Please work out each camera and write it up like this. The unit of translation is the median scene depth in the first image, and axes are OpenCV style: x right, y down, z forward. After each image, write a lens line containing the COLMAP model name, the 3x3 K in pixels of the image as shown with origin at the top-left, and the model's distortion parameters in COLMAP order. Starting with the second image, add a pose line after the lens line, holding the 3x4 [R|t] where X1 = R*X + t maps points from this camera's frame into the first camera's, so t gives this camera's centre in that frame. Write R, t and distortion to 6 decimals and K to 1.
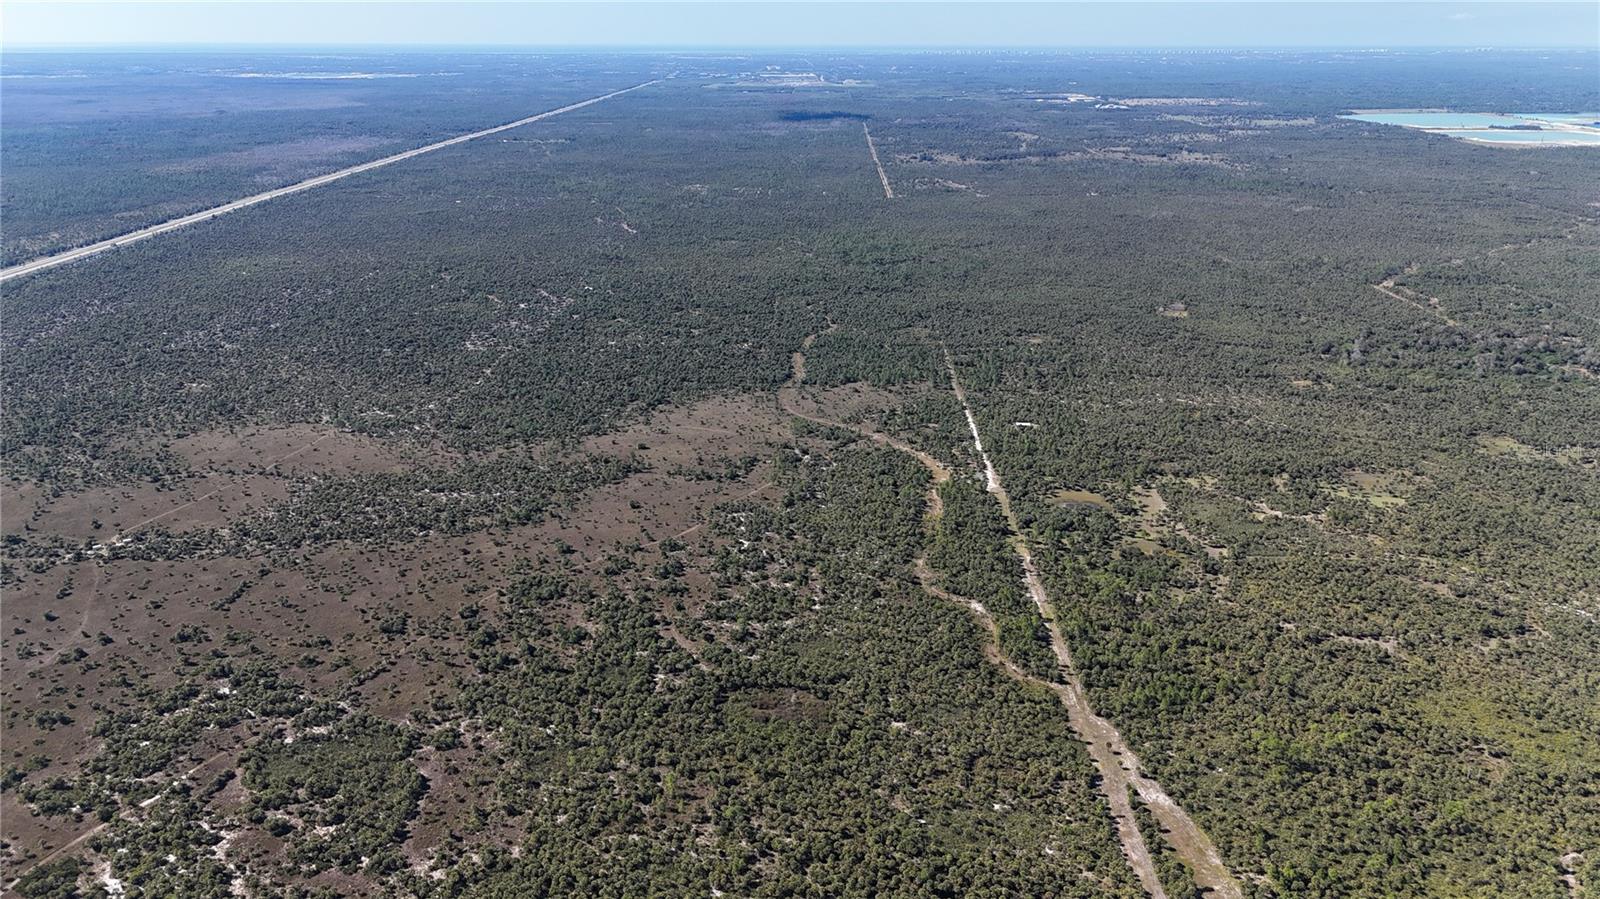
lens RADIAL K [[1180.2, 0, 804.7], [0, 1180.2, 444.4], [0, 0, 1]] dist [0.065347, -0.060645]
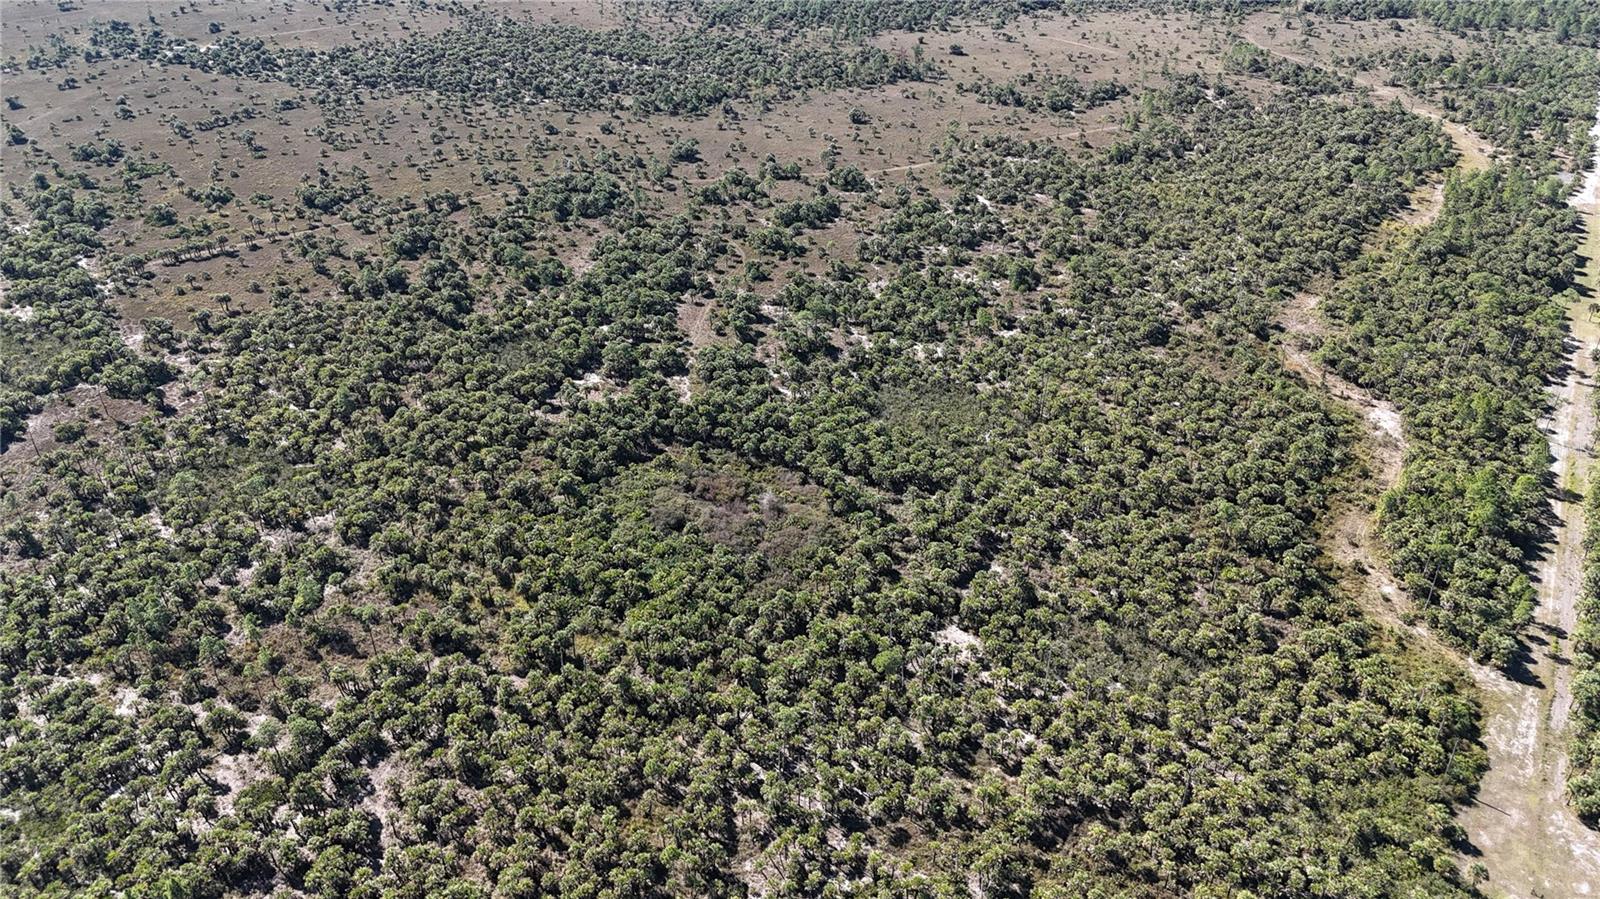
lens RADIAL K [[1180.2, 0, 803.6], [0, 1180.2, 450.5], [0, 0, 1]] dist [0.065347, -0.060645]
pose [[0.867432, 0.264909, -0.421170, 0.155930], [-0.167177, 0.952445, 0.254757, 0.080415], [0.468629, -0.150575, 0.870468, 0.573922]]
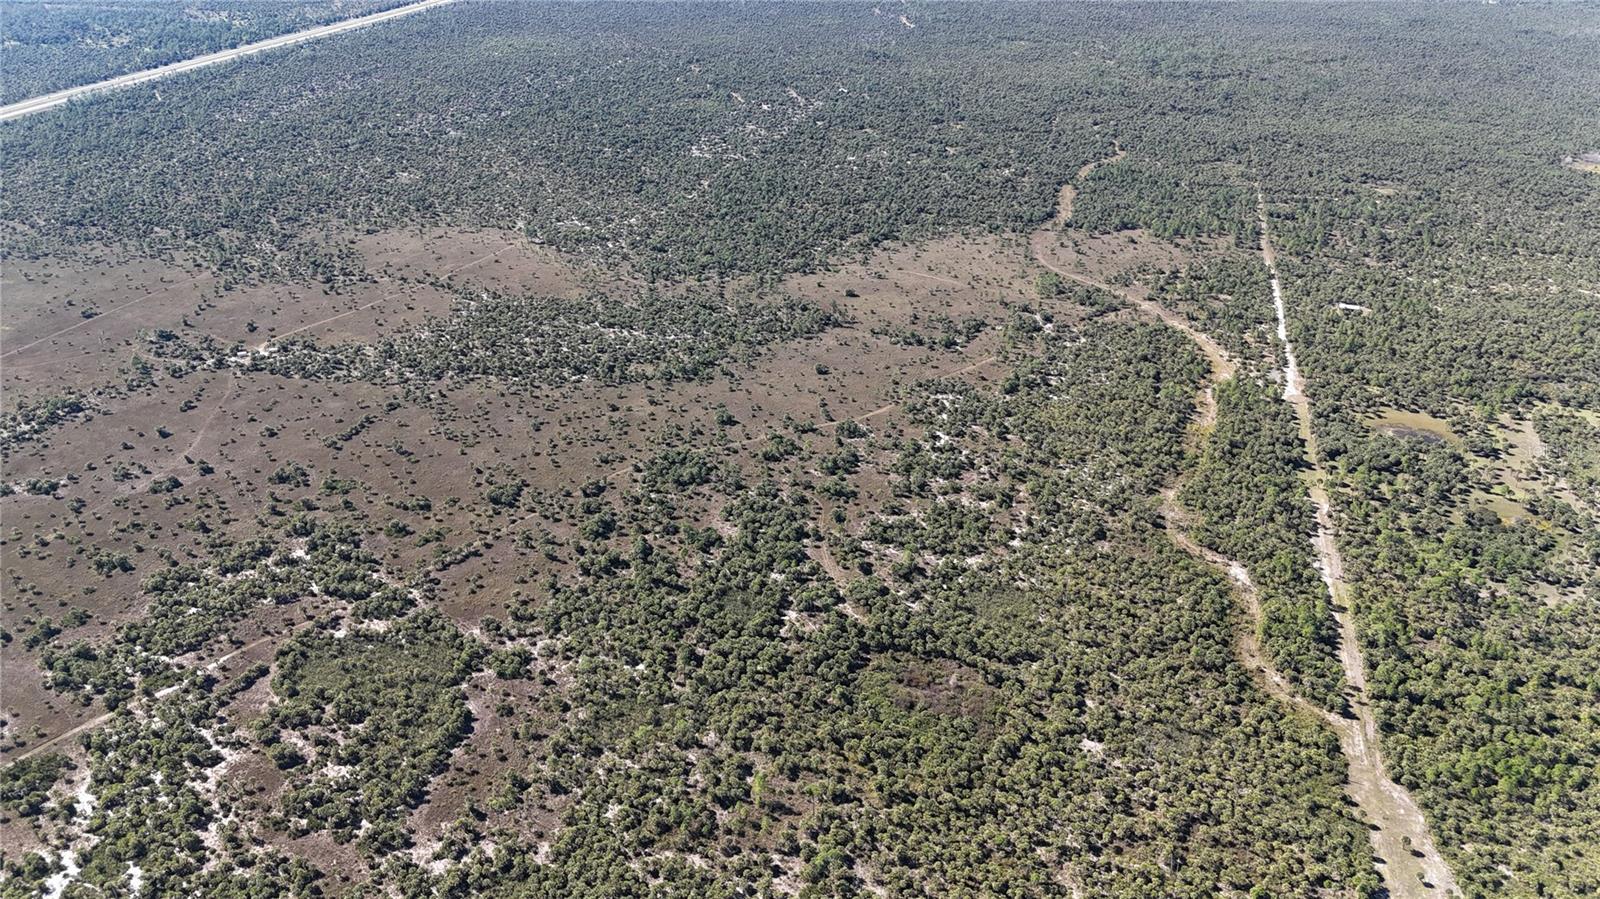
lens RADIAL K [[1180.2, 0, 803.3], [0, 1180.2, 451.1], [0, 0, 1]] dist [0.065347, -0.060645]
pose [[0.967028, 0.124975, -0.221898, 0.041558], [-0.087601, 0.981377, 0.170955, -0.040635], [0.239131, -0.145880, 0.959966, 0.253966]]
